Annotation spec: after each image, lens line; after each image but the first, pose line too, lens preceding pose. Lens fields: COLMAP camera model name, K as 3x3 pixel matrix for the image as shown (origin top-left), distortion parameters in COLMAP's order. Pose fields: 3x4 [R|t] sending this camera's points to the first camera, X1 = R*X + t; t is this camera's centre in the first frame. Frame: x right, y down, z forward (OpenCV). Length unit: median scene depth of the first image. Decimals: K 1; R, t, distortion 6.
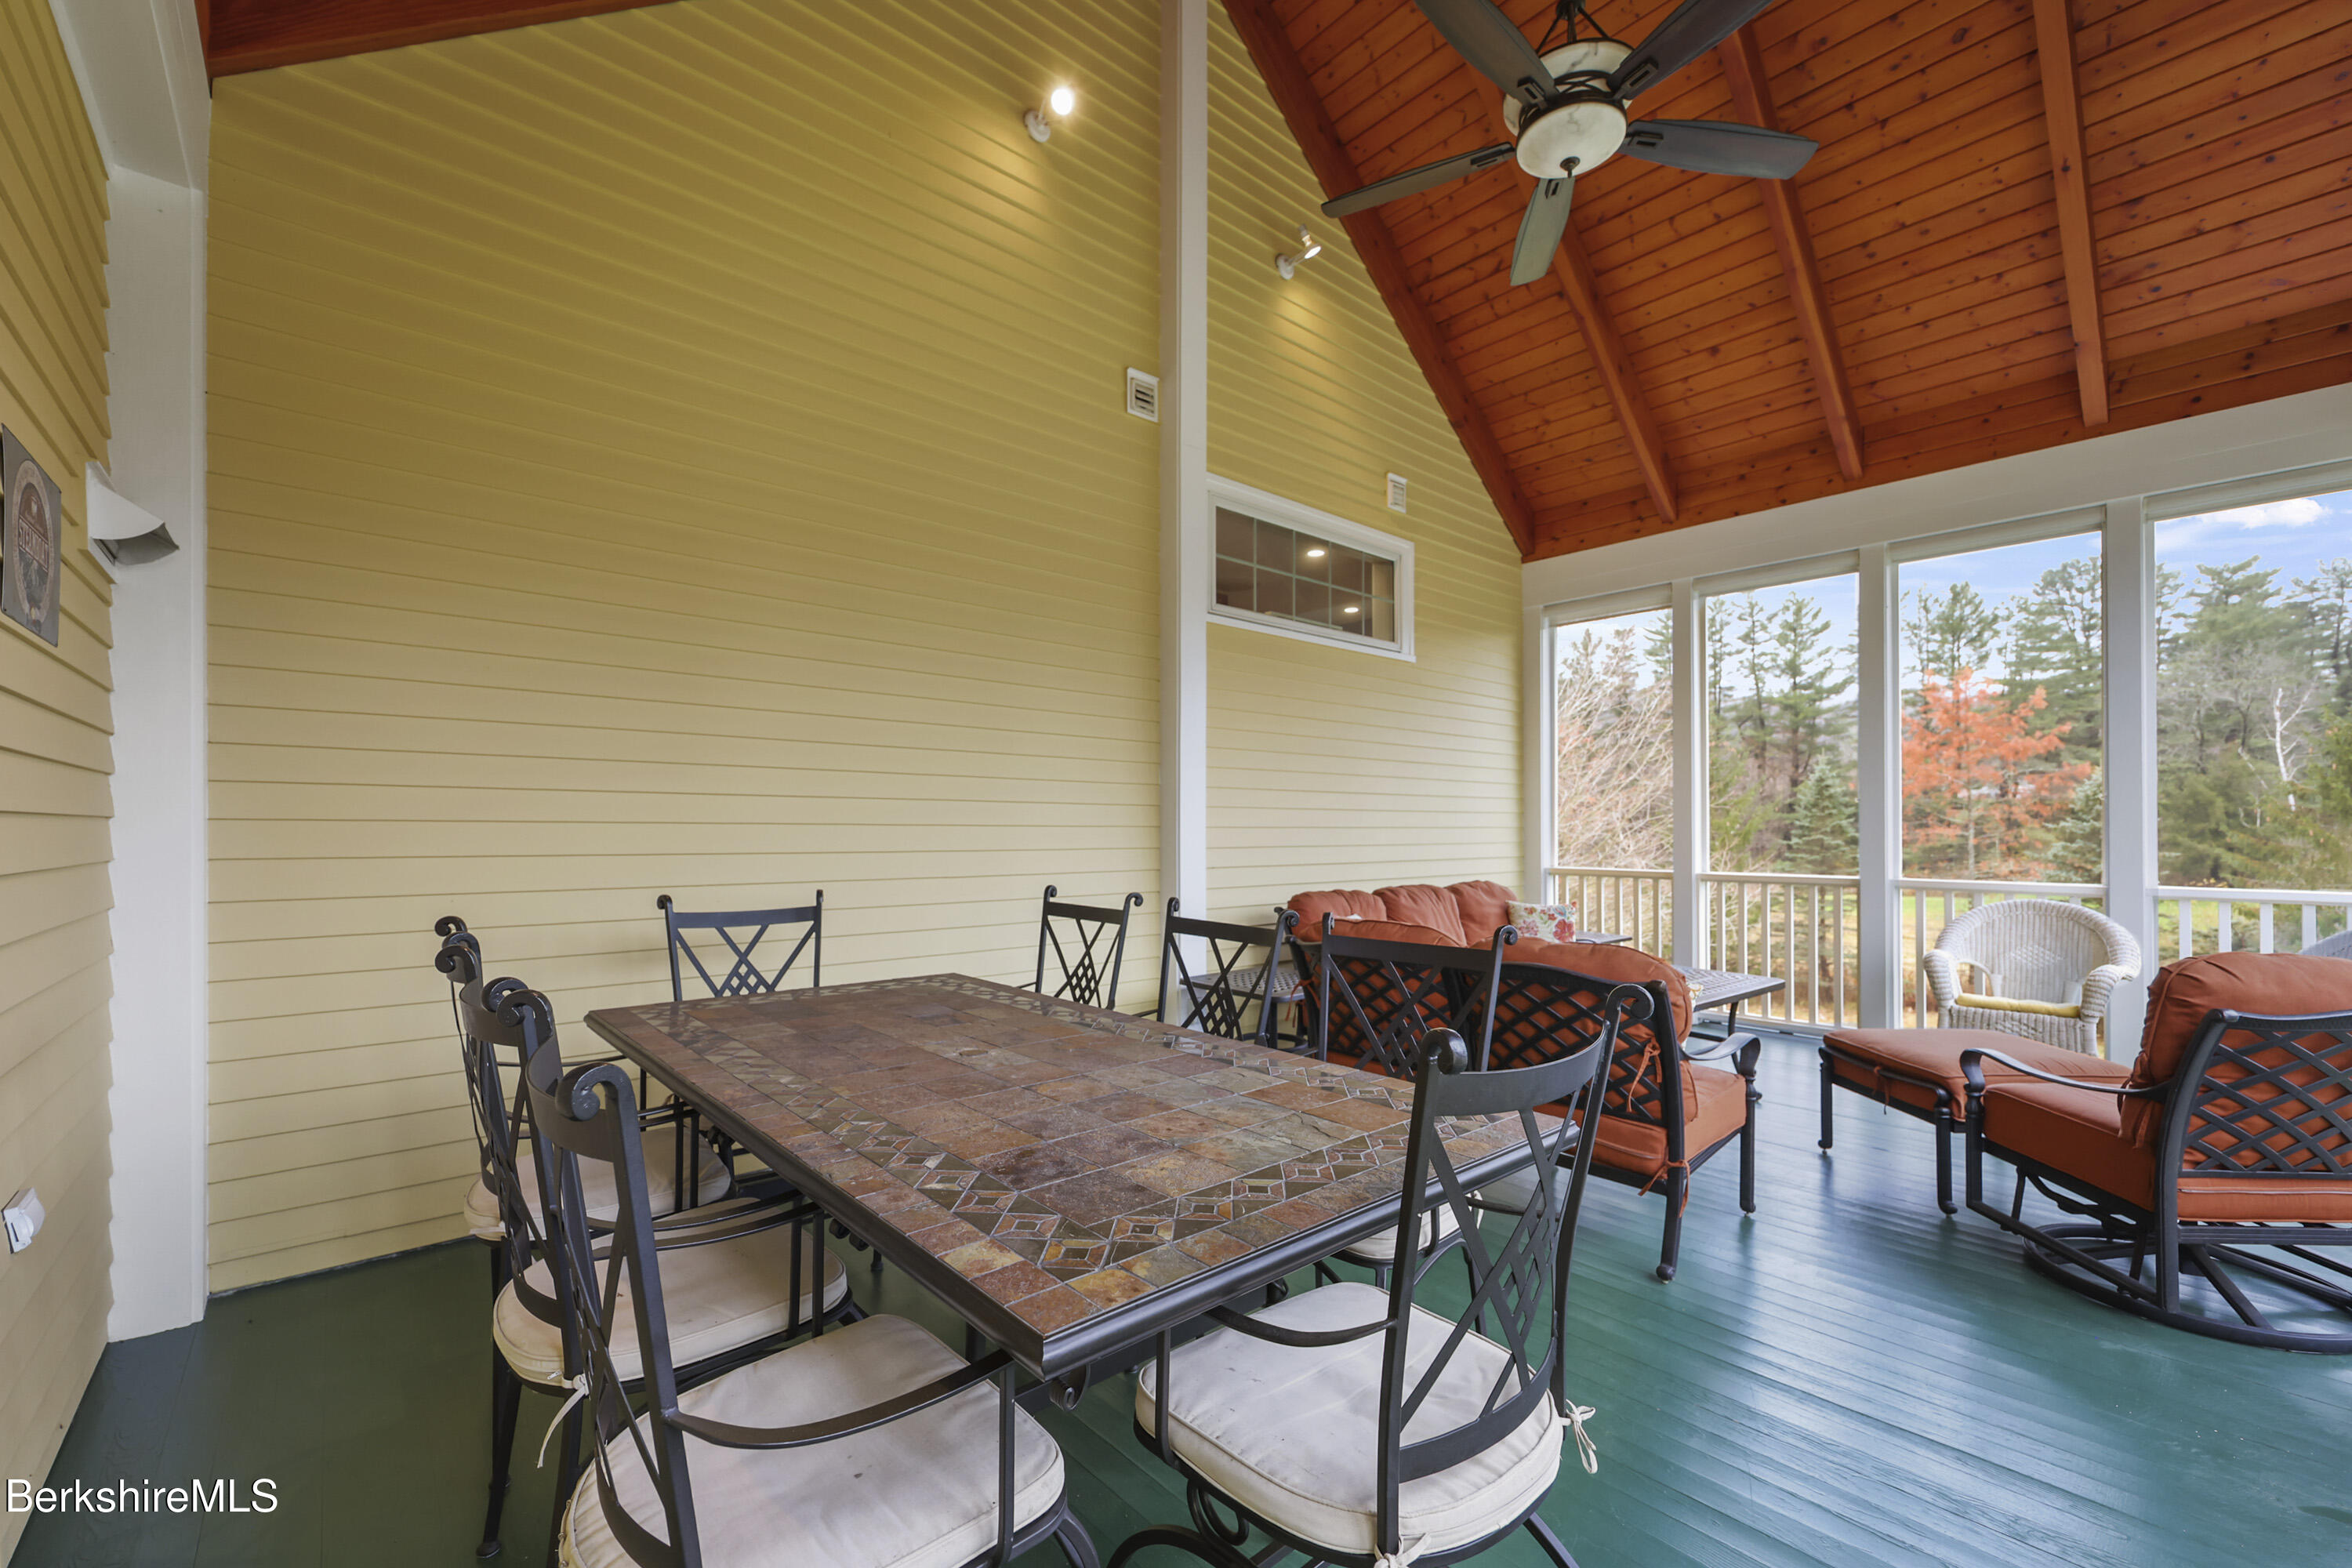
lens RADIAL K [[949.1, 0, 1185.1], [0, 949.1, 821.1], [0, 0, 1]] dist [0.000481, -0.000450]
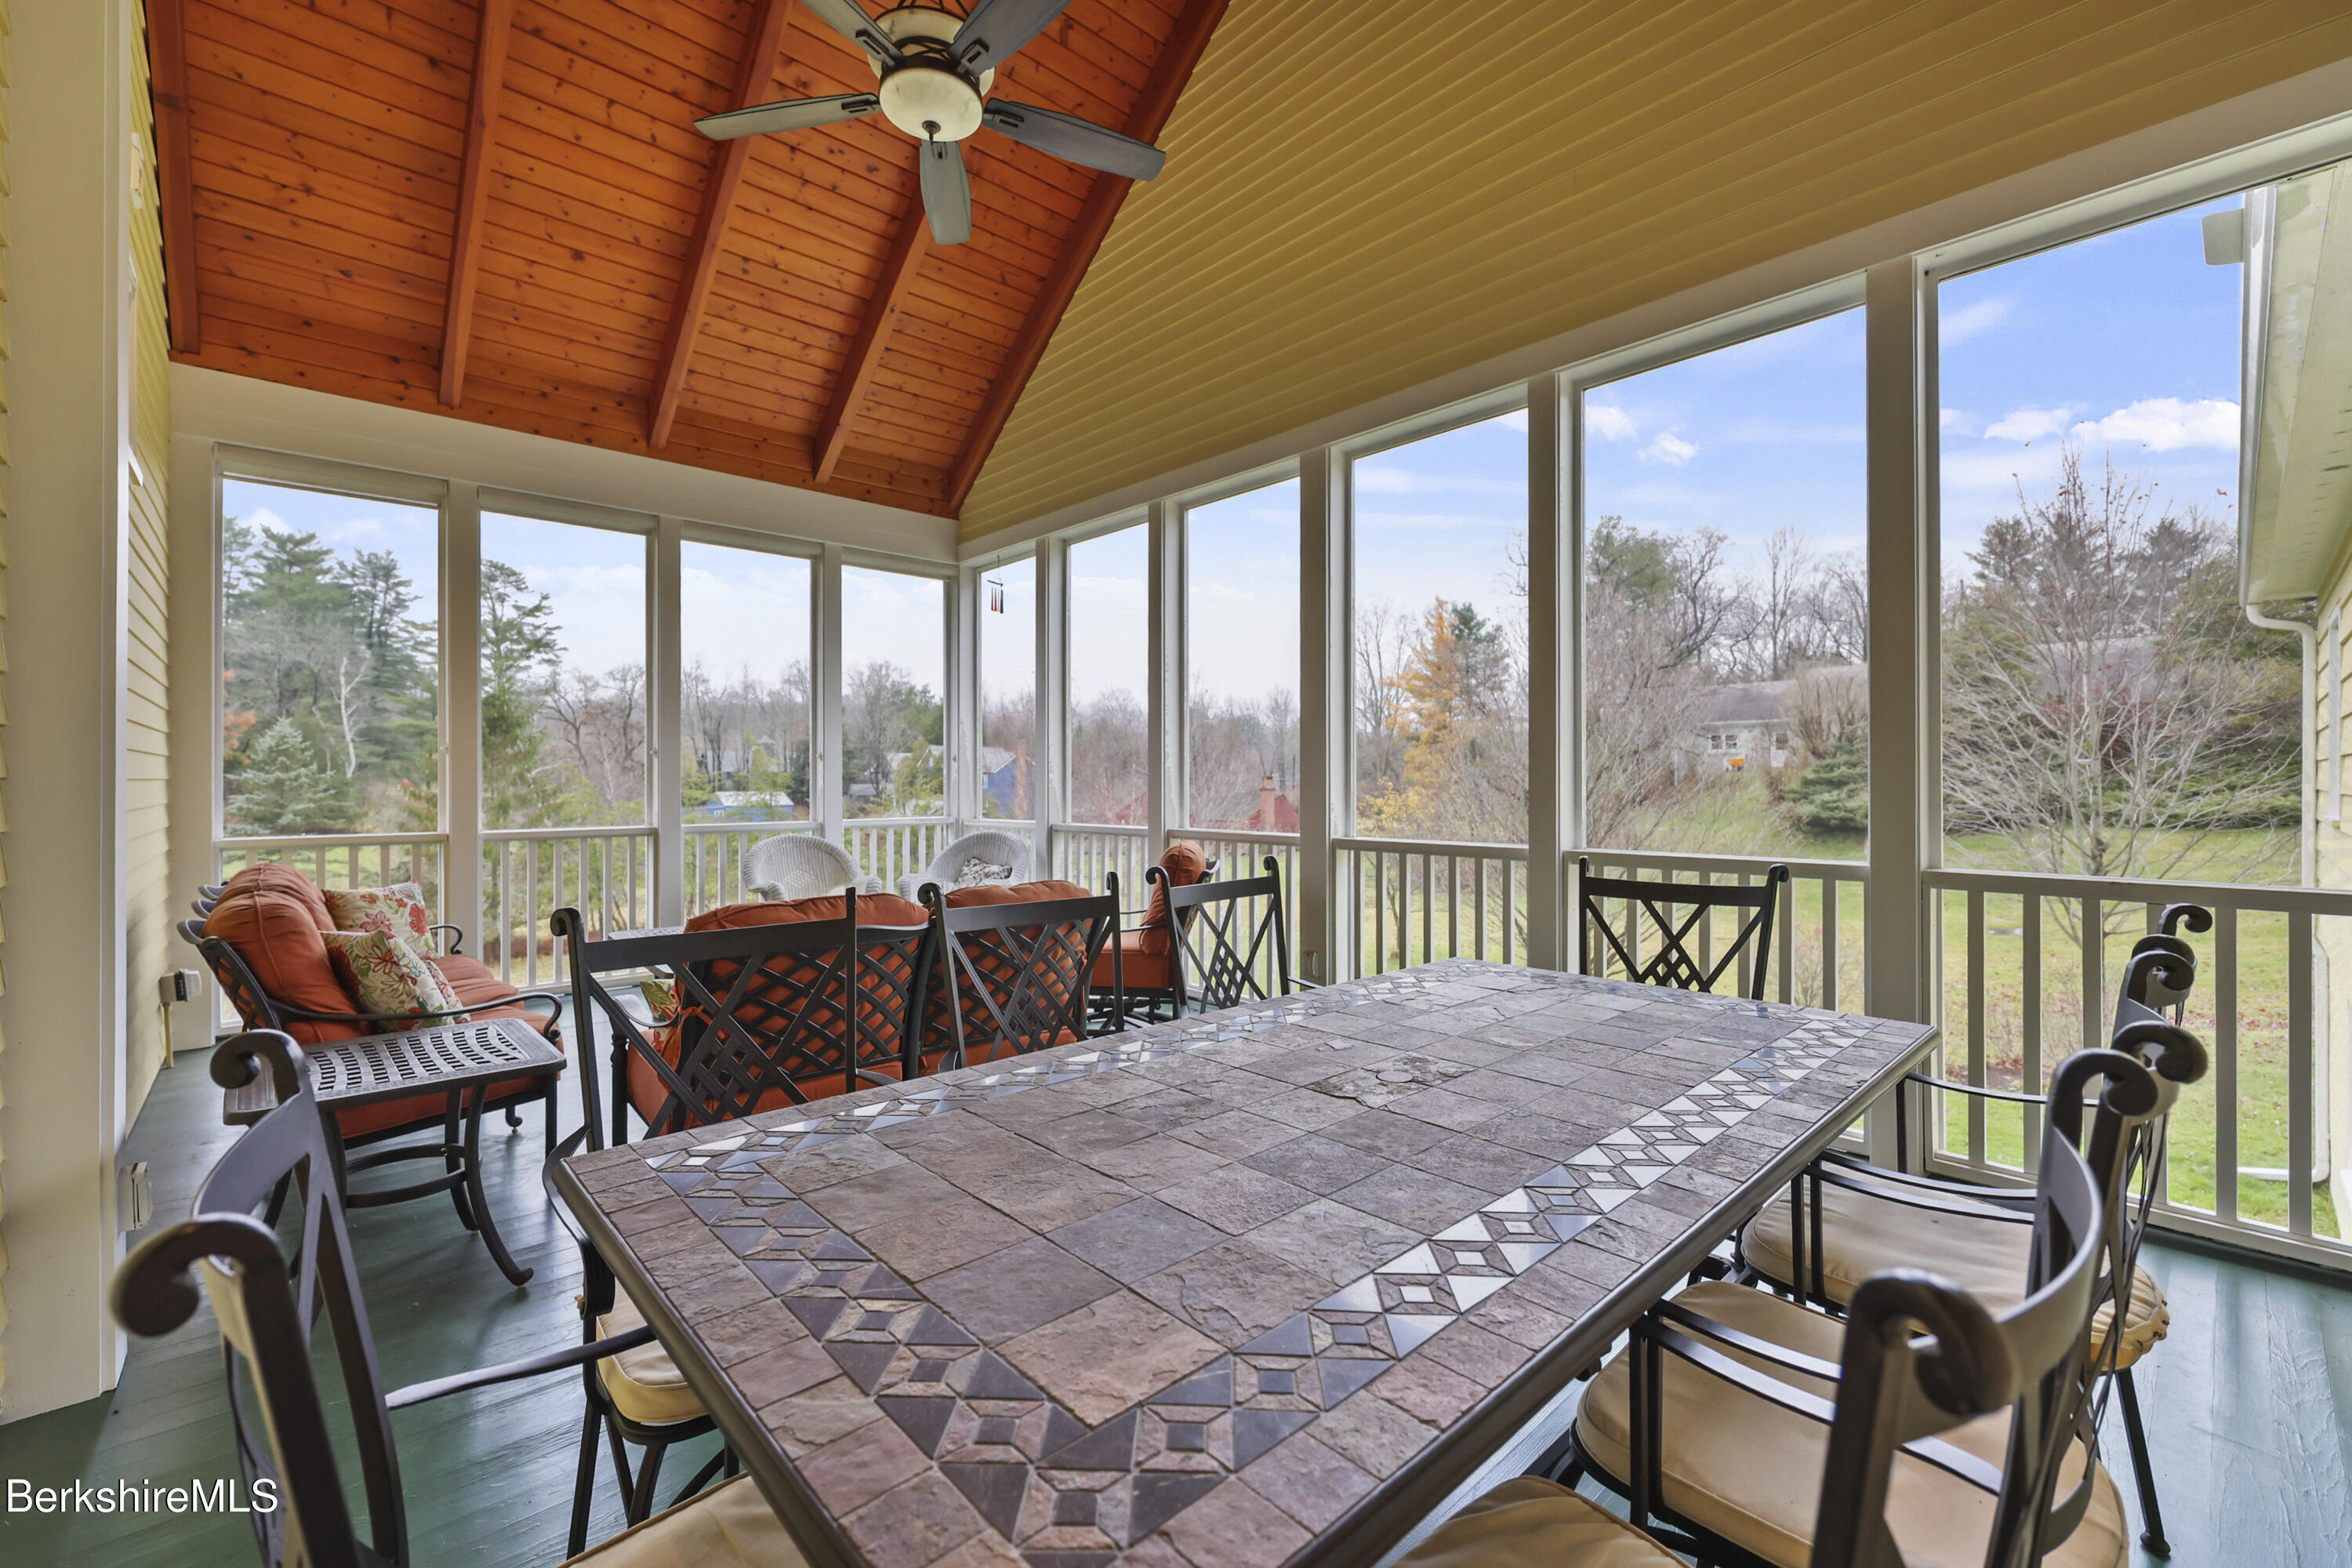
lens RADIAL K [[959.1, 0, 1174.7], [0, 959.1, 771.0], [0, 0, 1]] dist [-0.003120, 0.001836]
pose [[-0.018408, 0.005558, 0.999815, -0.341459], [-0.003776, 0.999977, -0.005629, 0.002187], [-0.999823, -0.003879, -0.018386, 0.407347]]
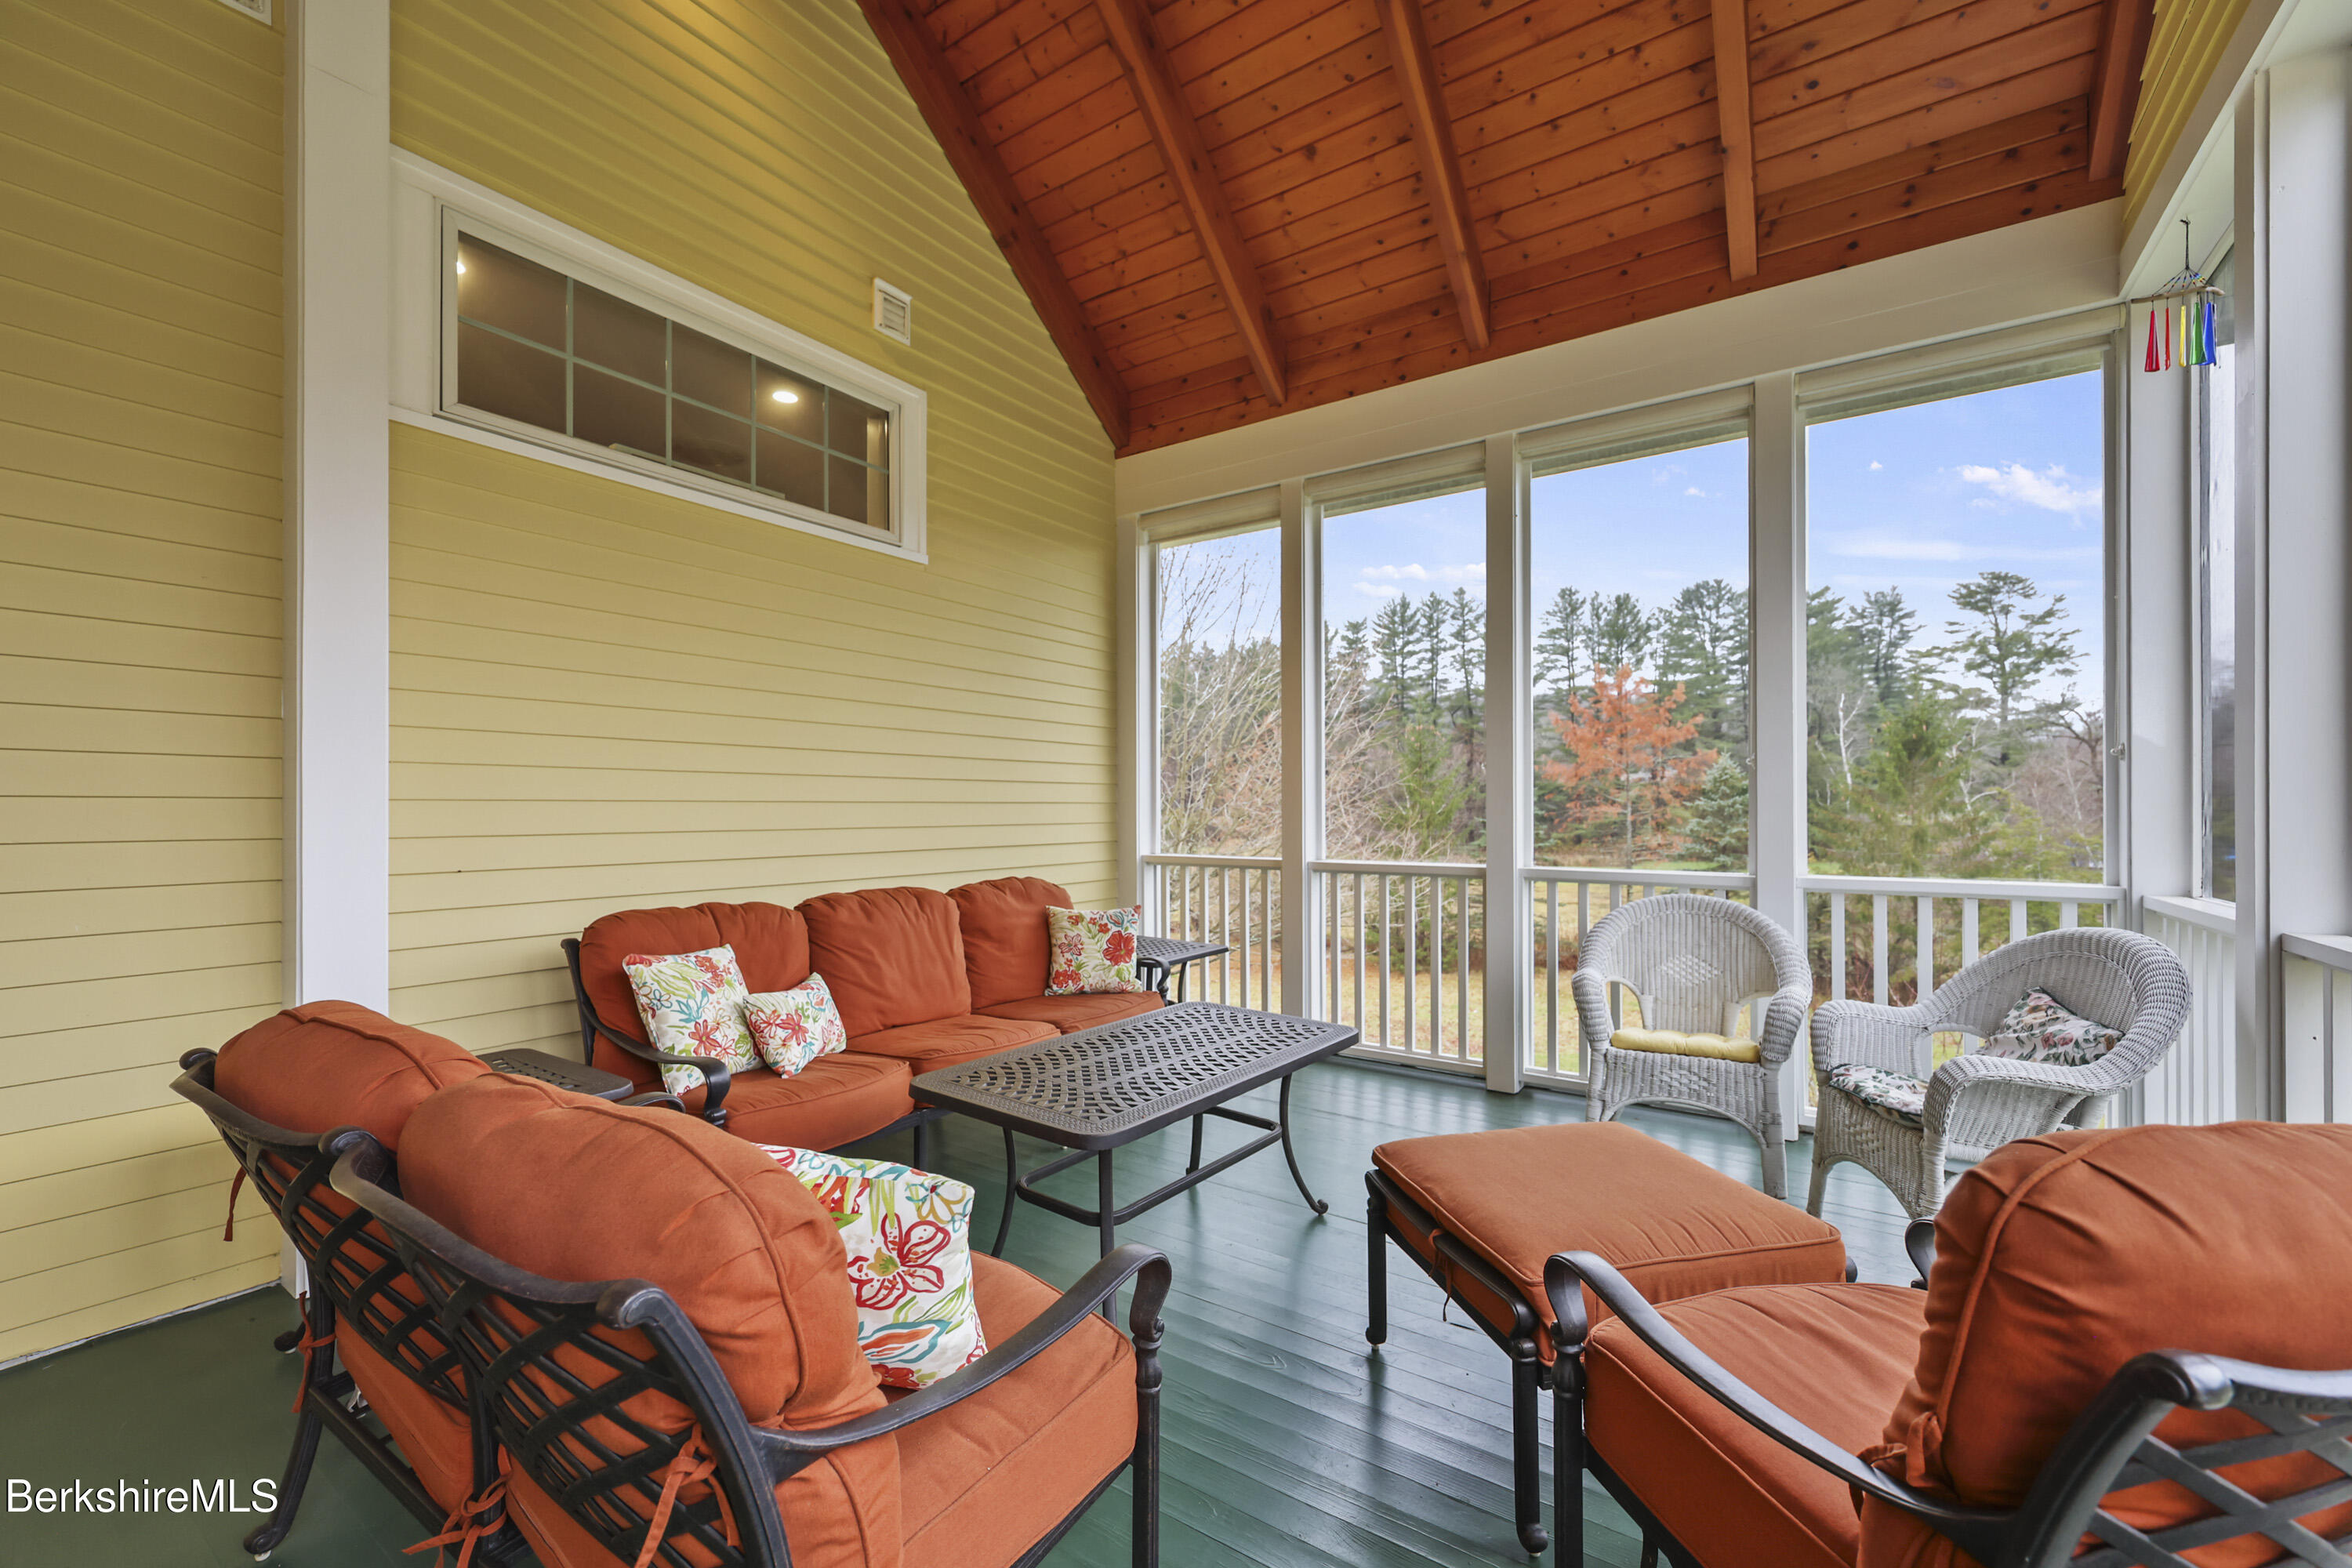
lens RADIAL K [[949.1, 0, 1185.7], [0, 949.1, 807.3], [0, 0, 1]] dist [0.000481, -0.000450]
pose [[0.968175, -0.002456, 0.250261, 0.257740], [0.000931, 0.999980, 0.006211, 0.006008], [-0.250271, -0.005780, 0.968159, 0.287645]]
